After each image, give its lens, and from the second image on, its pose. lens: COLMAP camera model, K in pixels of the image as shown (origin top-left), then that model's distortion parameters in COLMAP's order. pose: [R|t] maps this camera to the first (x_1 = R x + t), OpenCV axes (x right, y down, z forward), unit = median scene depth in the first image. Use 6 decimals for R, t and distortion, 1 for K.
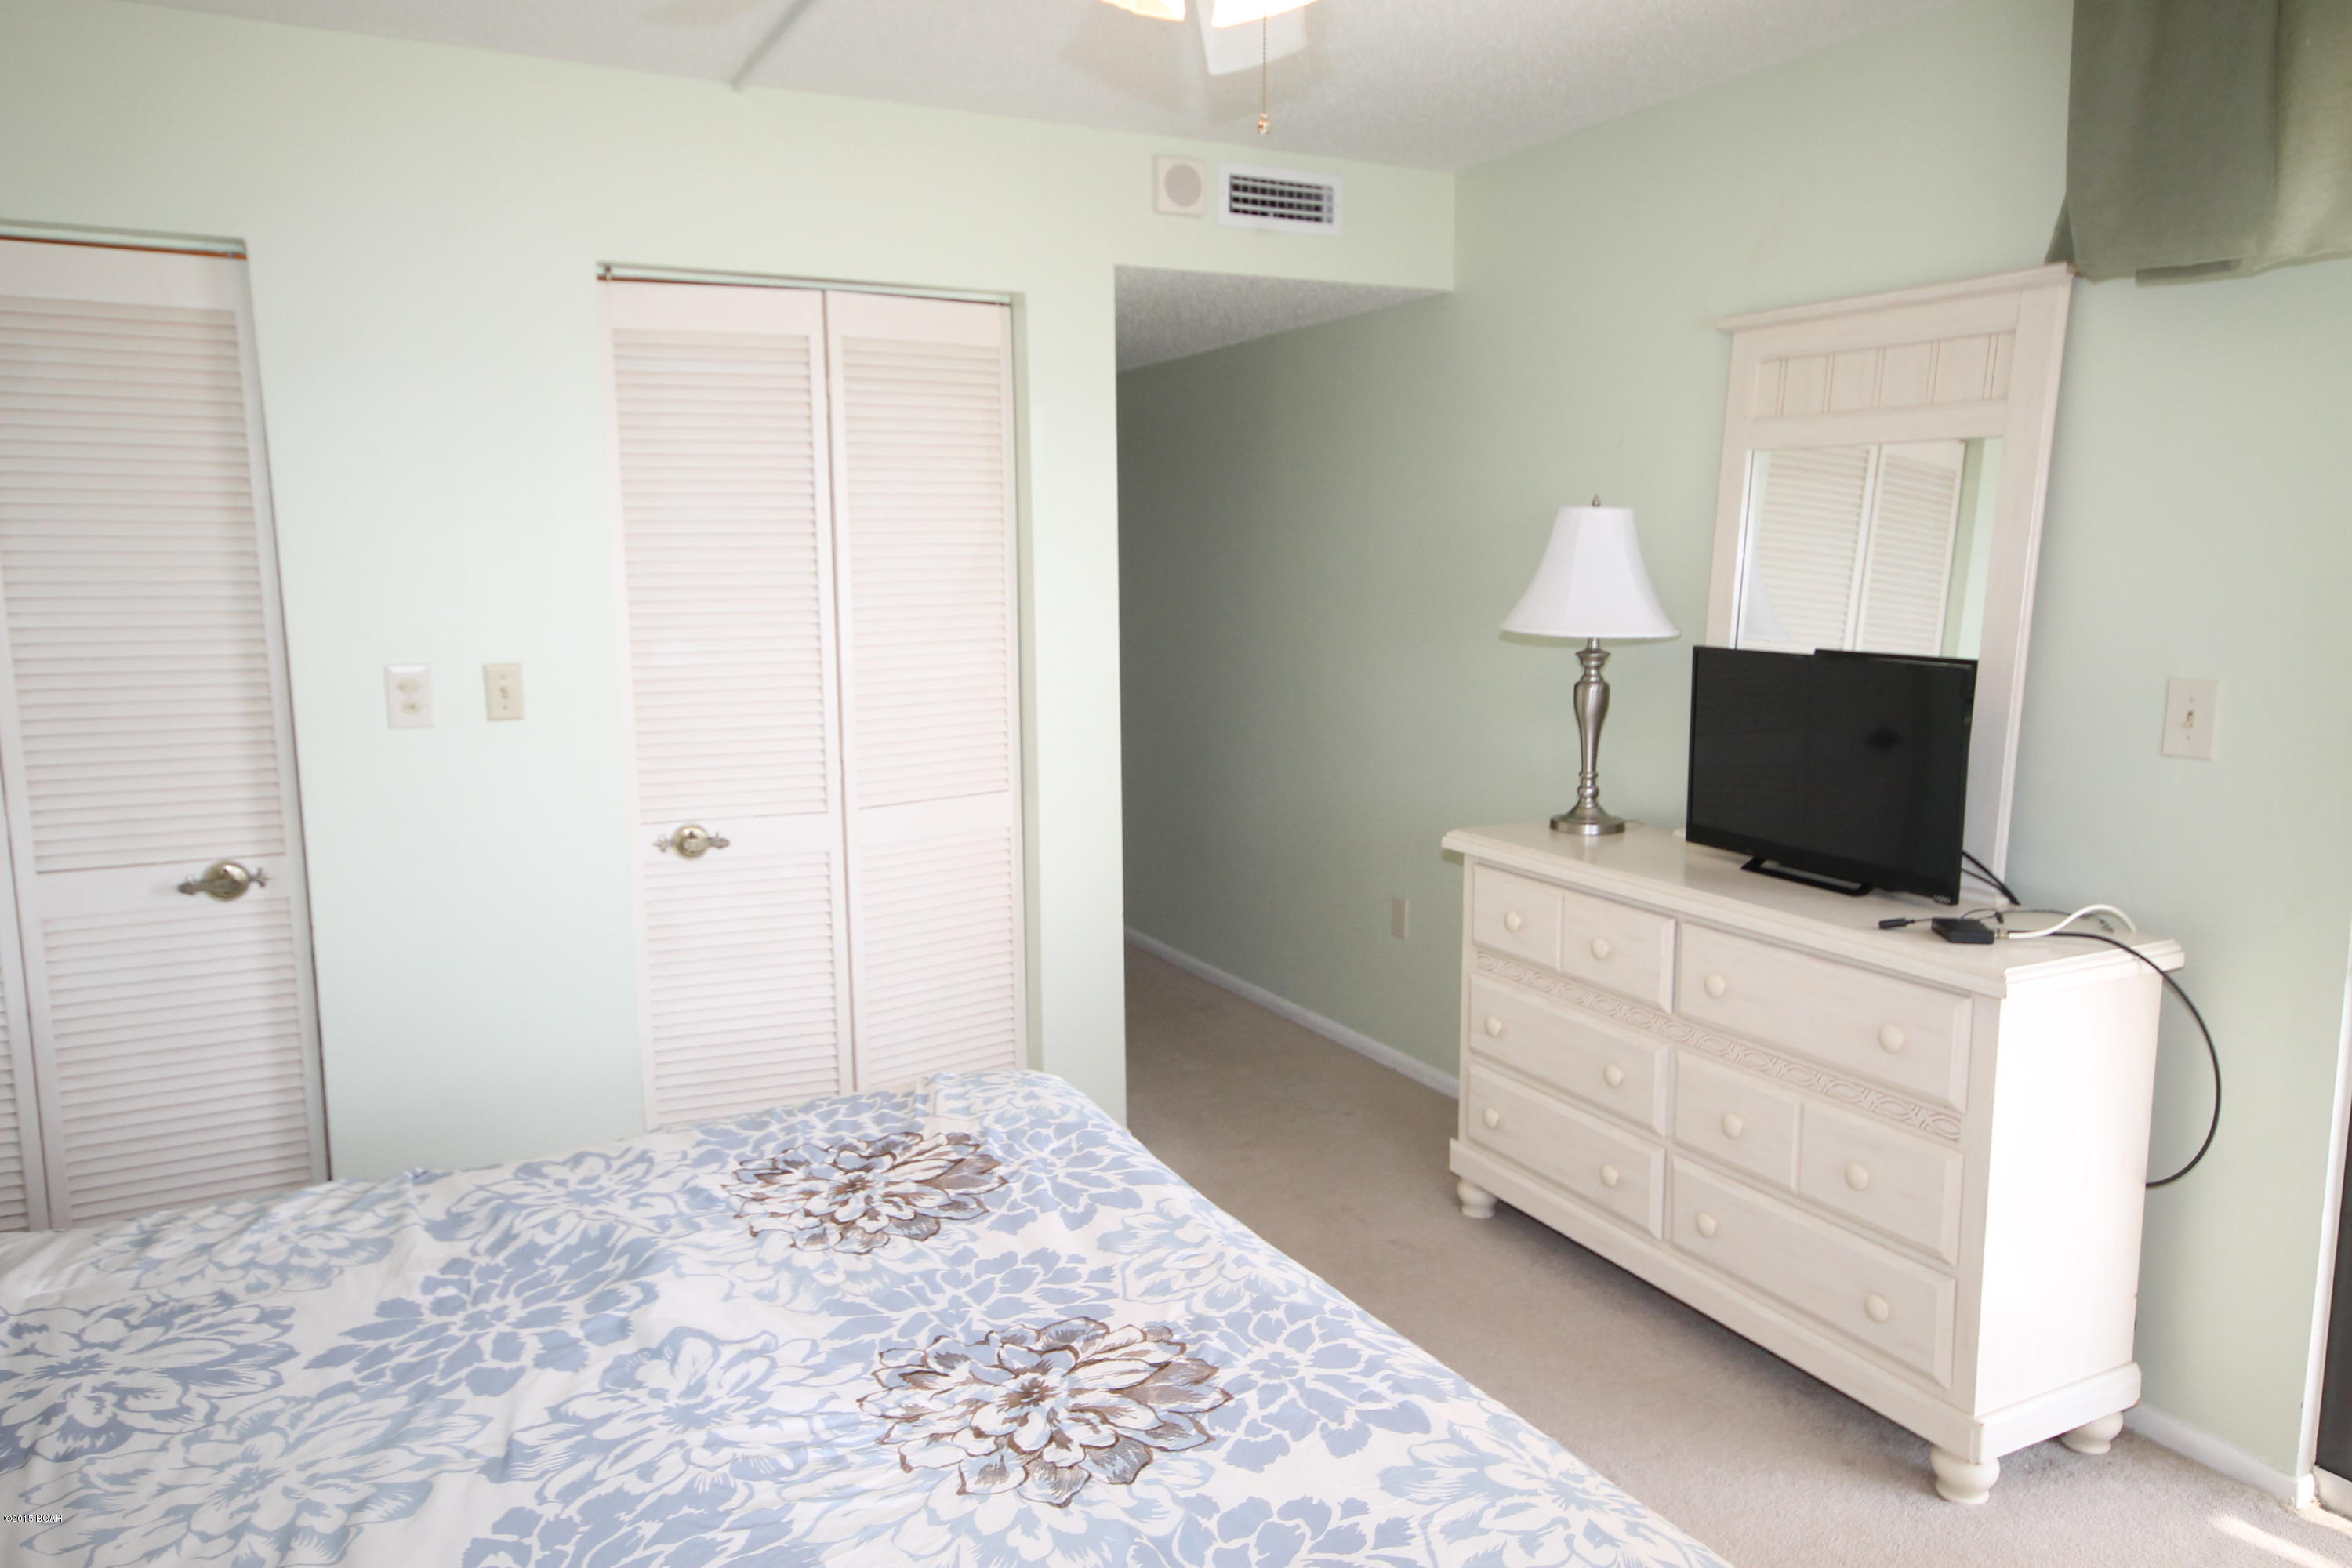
lens RADIAL K [[1618.7, 0, 1182.1], [0, 1618.7, 790.6], [0, 0, 1]] dist [0.016602, 0.009776]
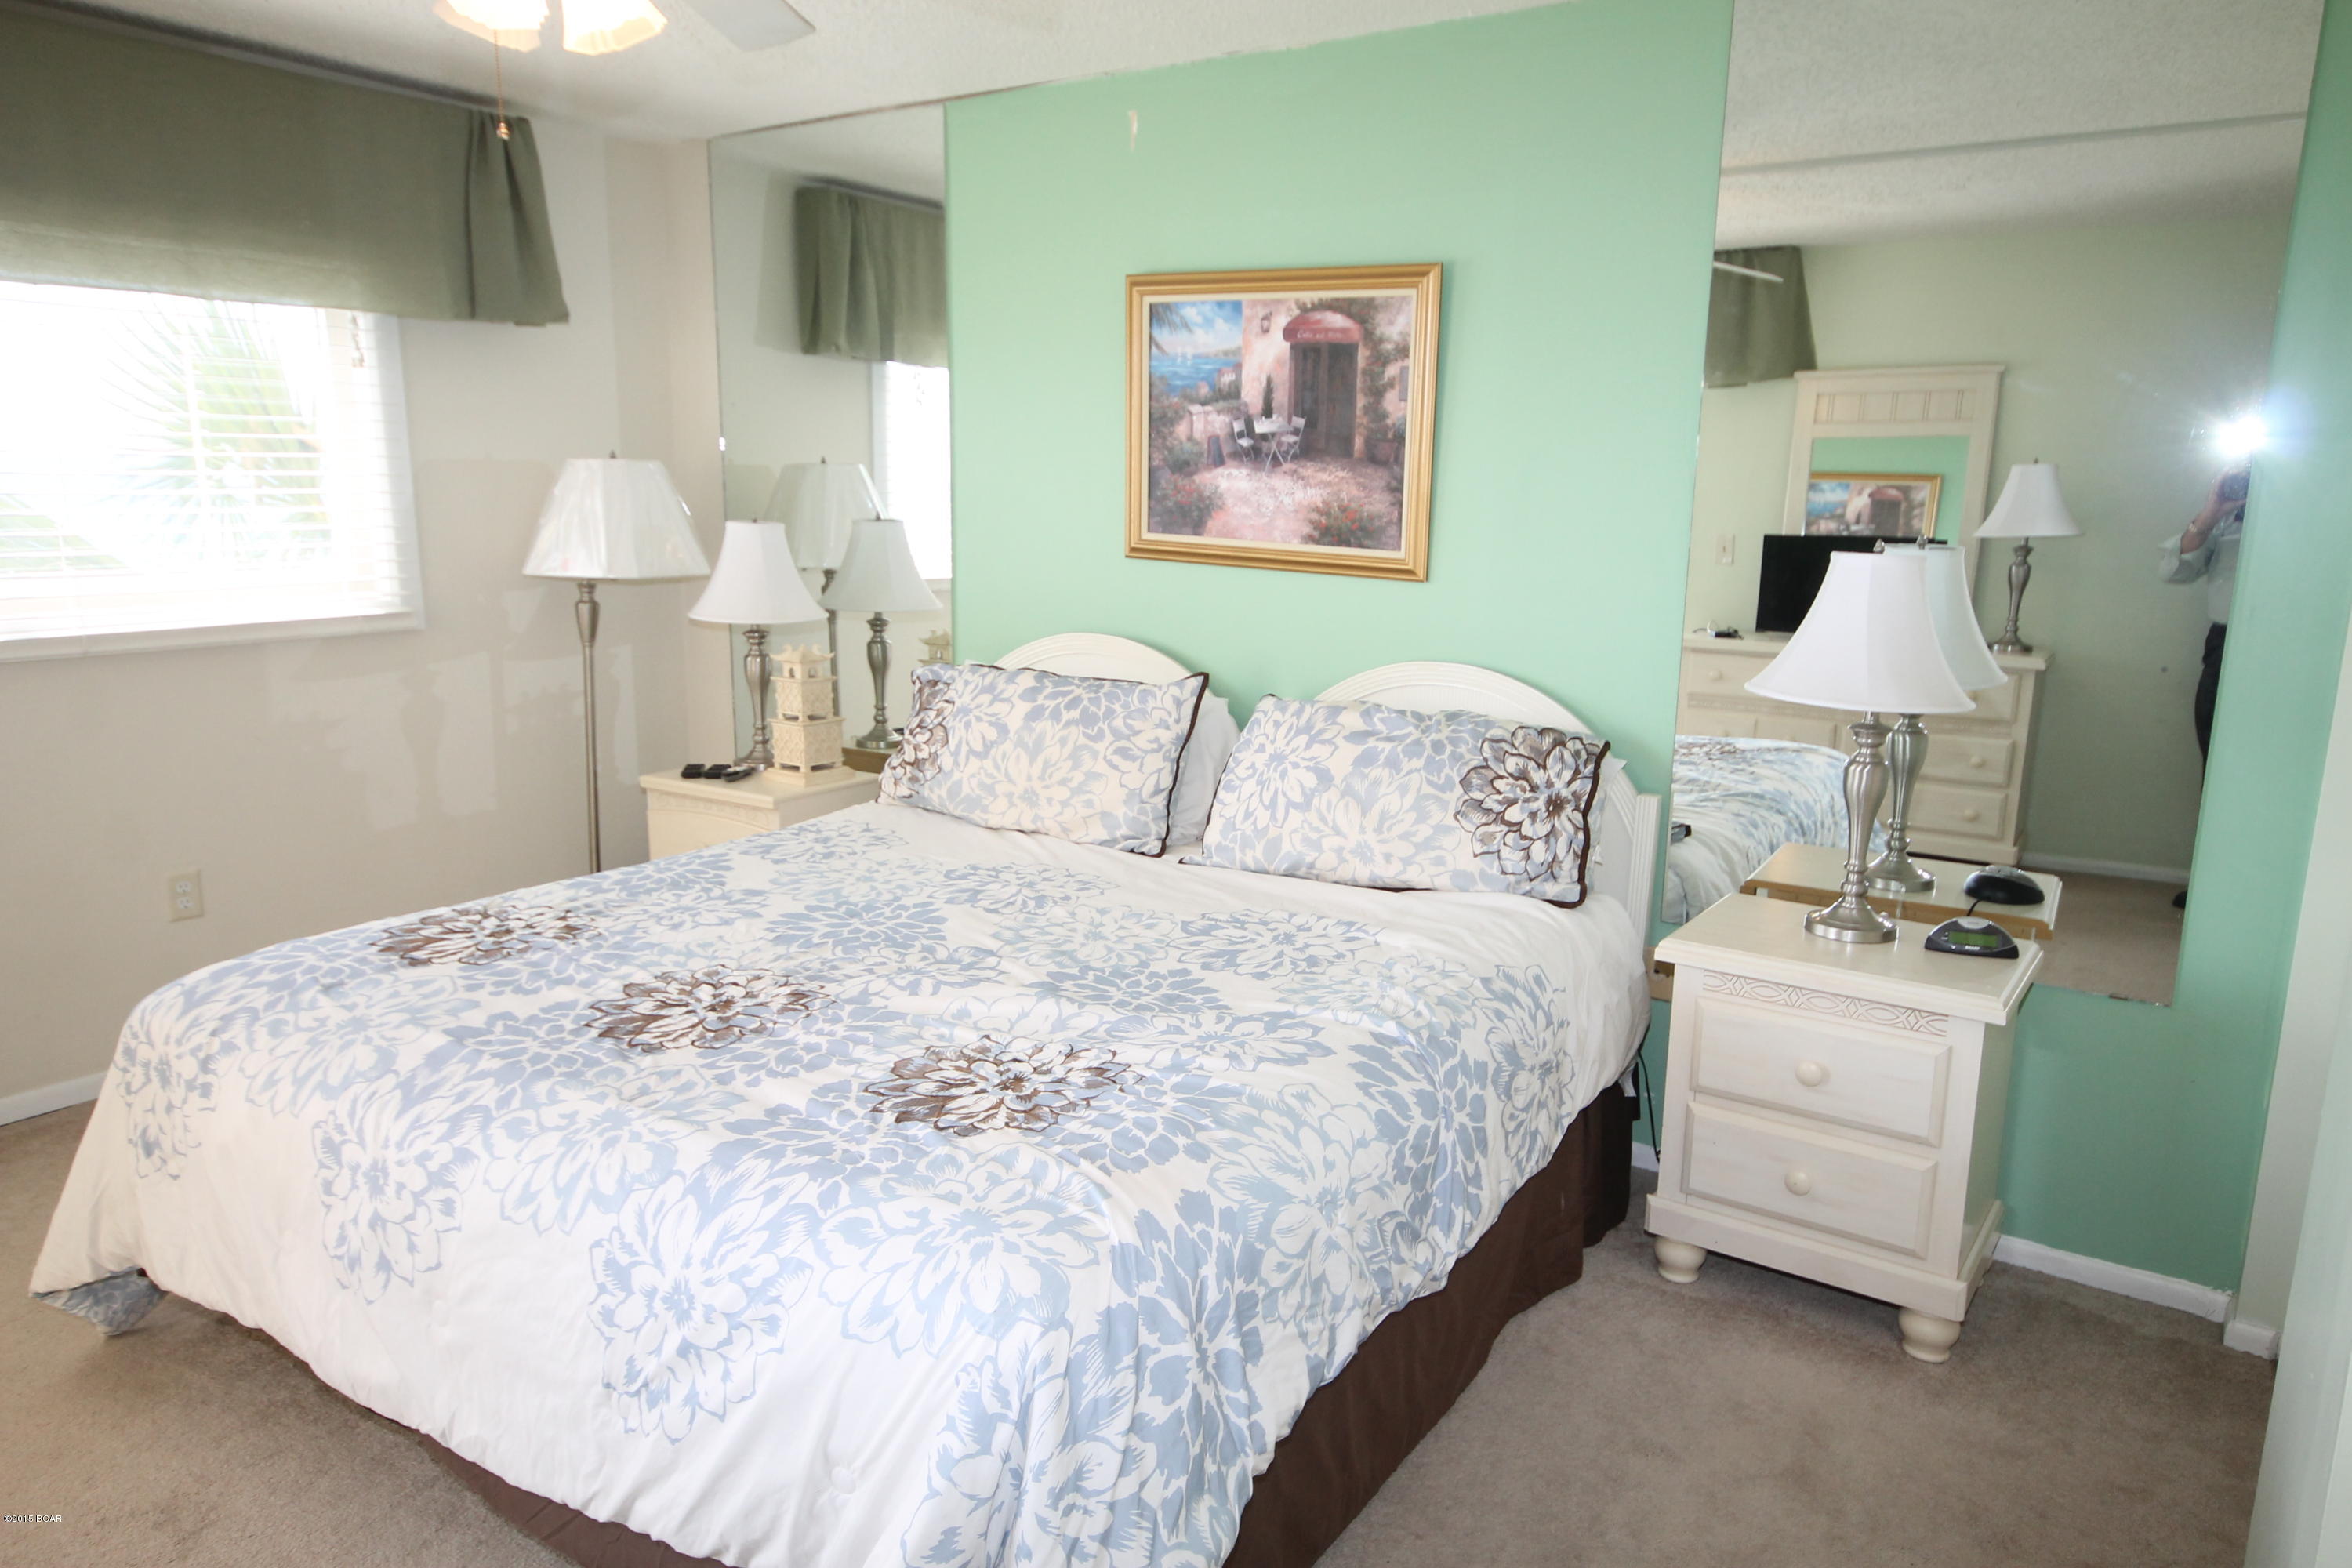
lens RADIAL K [[1521.2, 0, 1189.3], [0, 1521.2, 779.1], [0, 0, 1]] dist [0.021115, 0.003287]
pose [[-0.871323, 0.090276, -0.482335, 0.121014], [-0.083161, 0.941549, 0.326451, -0.212420], [0.483612, 0.324556, -0.812885, 1.389810]]
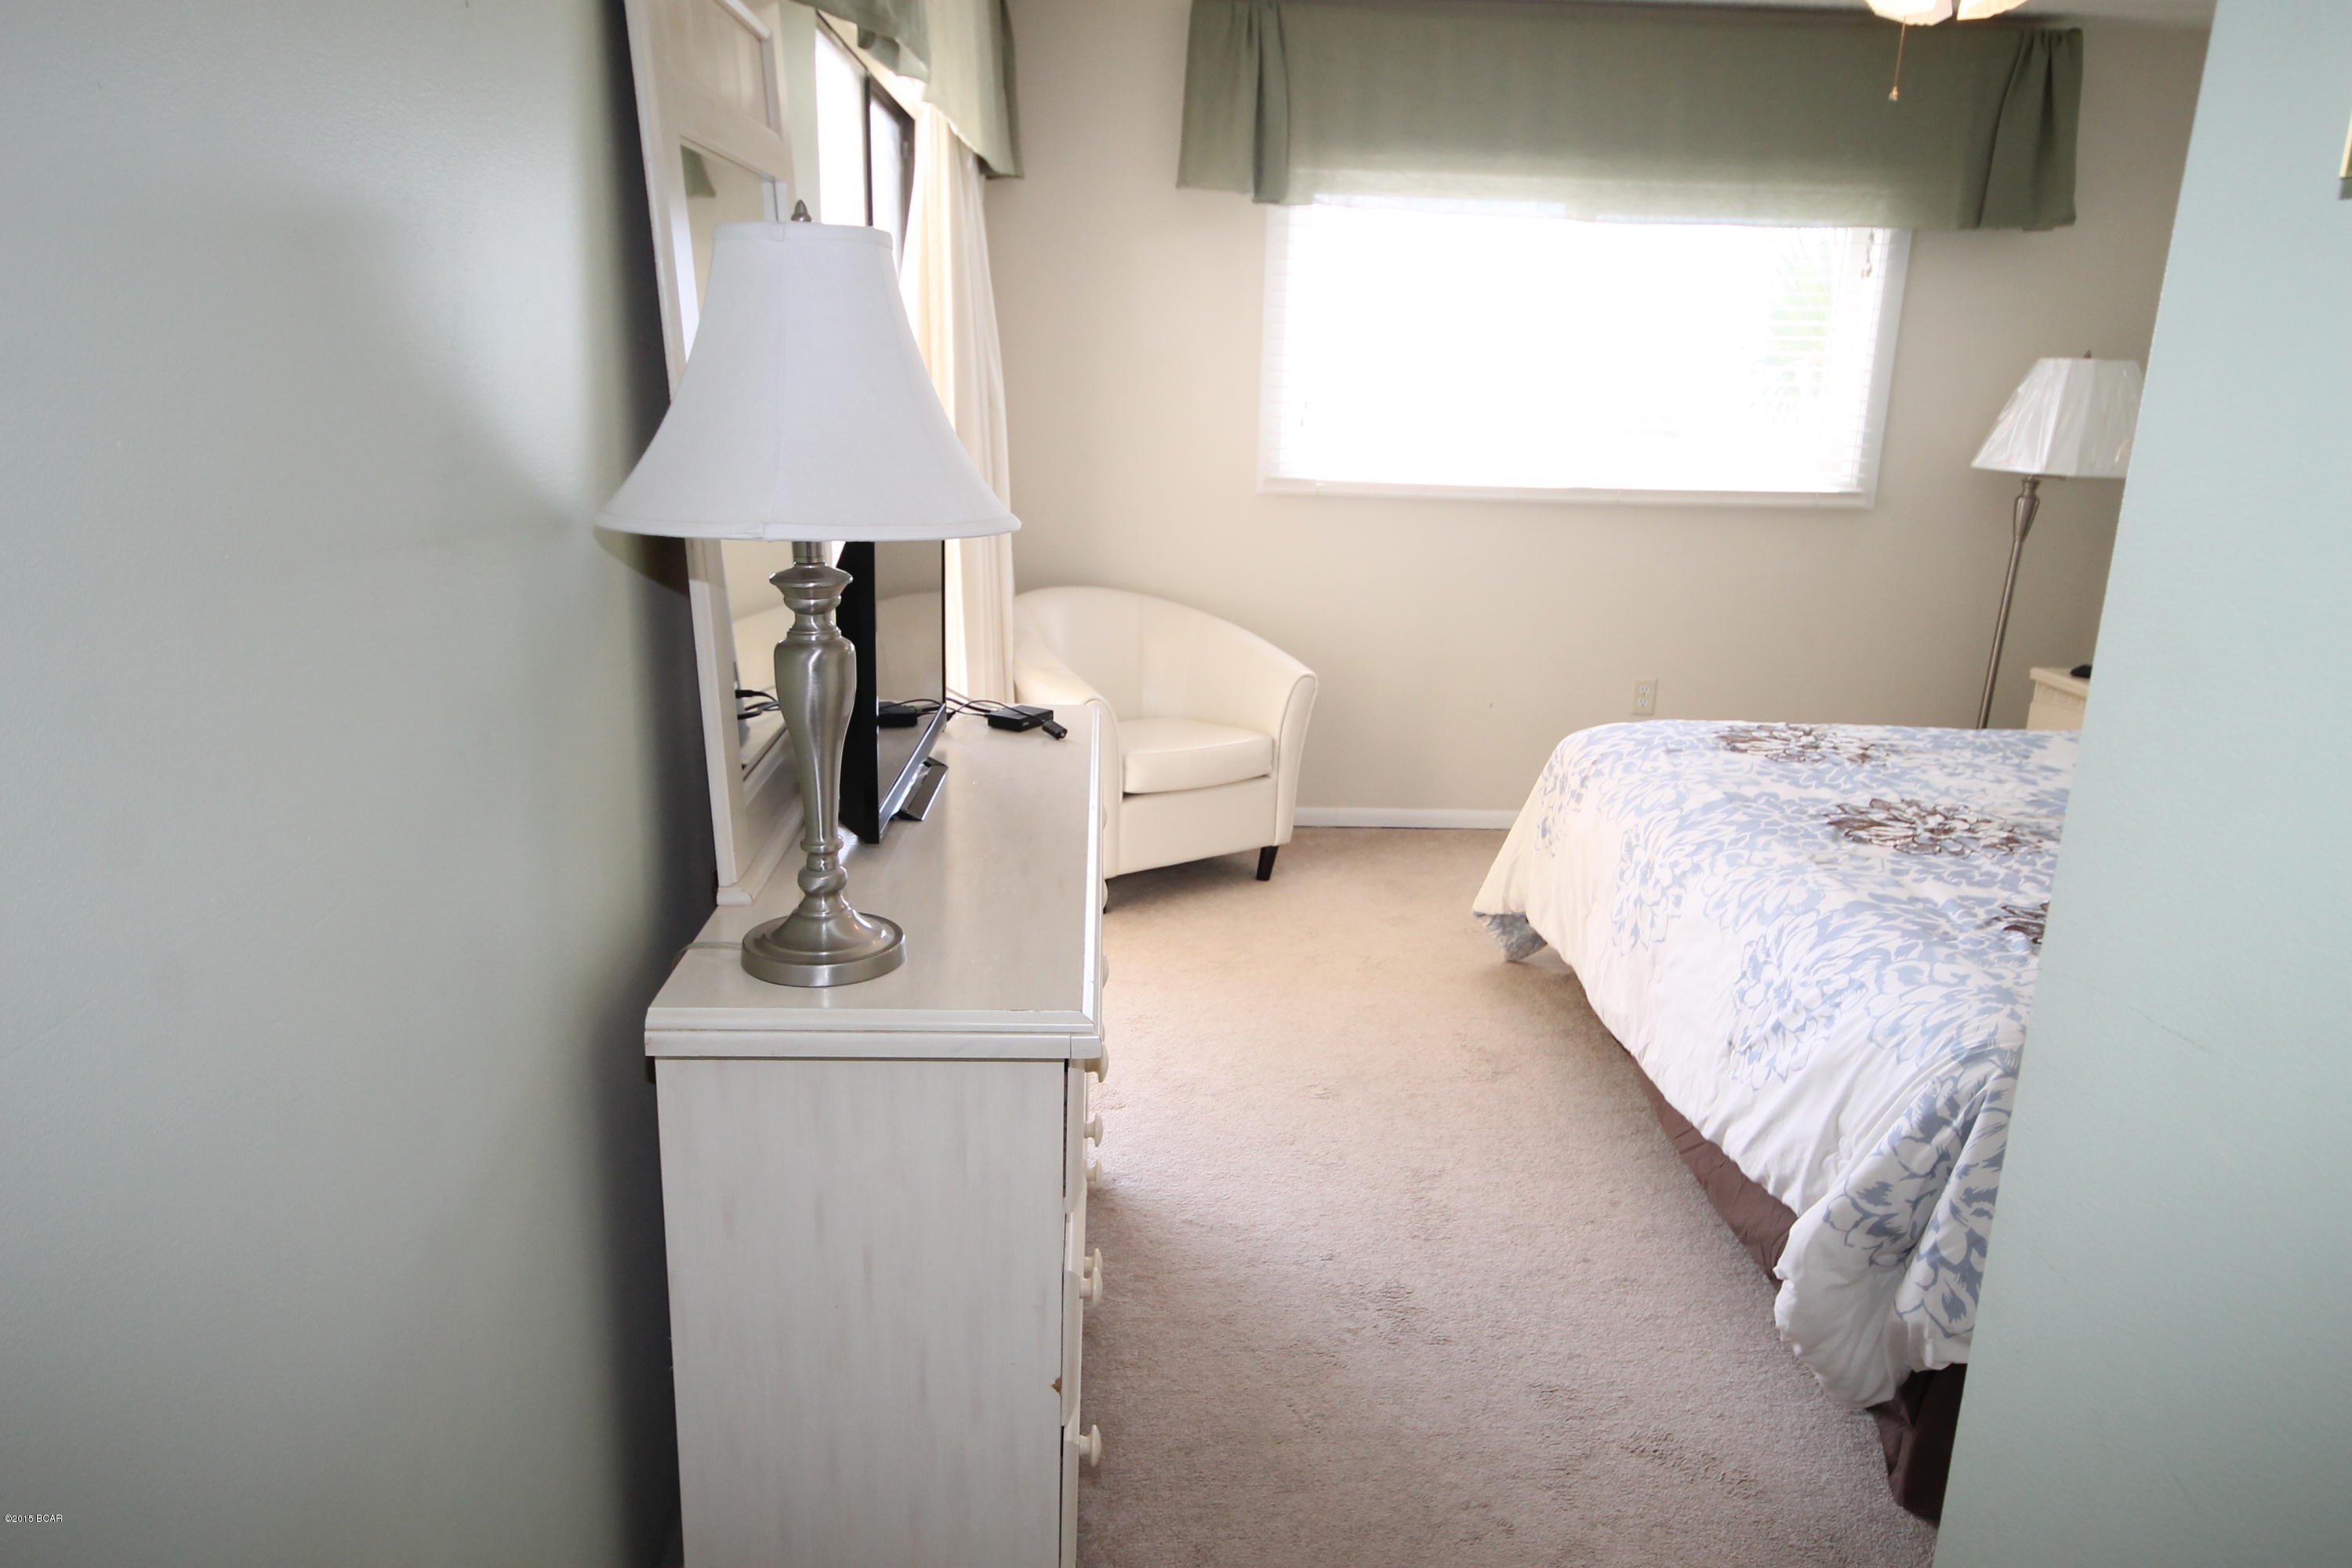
lens RADIAL K [[1618.7, 0, 1180.6], [0, 1618.7, 782.2], [0, 0, 1]] dist [0.016602, 0.009776]
pose [[-0.905661, -0.129643, 0.403697, -0.029864], [0.040737, 0.921099, 0.387192, -0.249469], [-0.422042, 0.367110, -0.828922, 1.684335]]
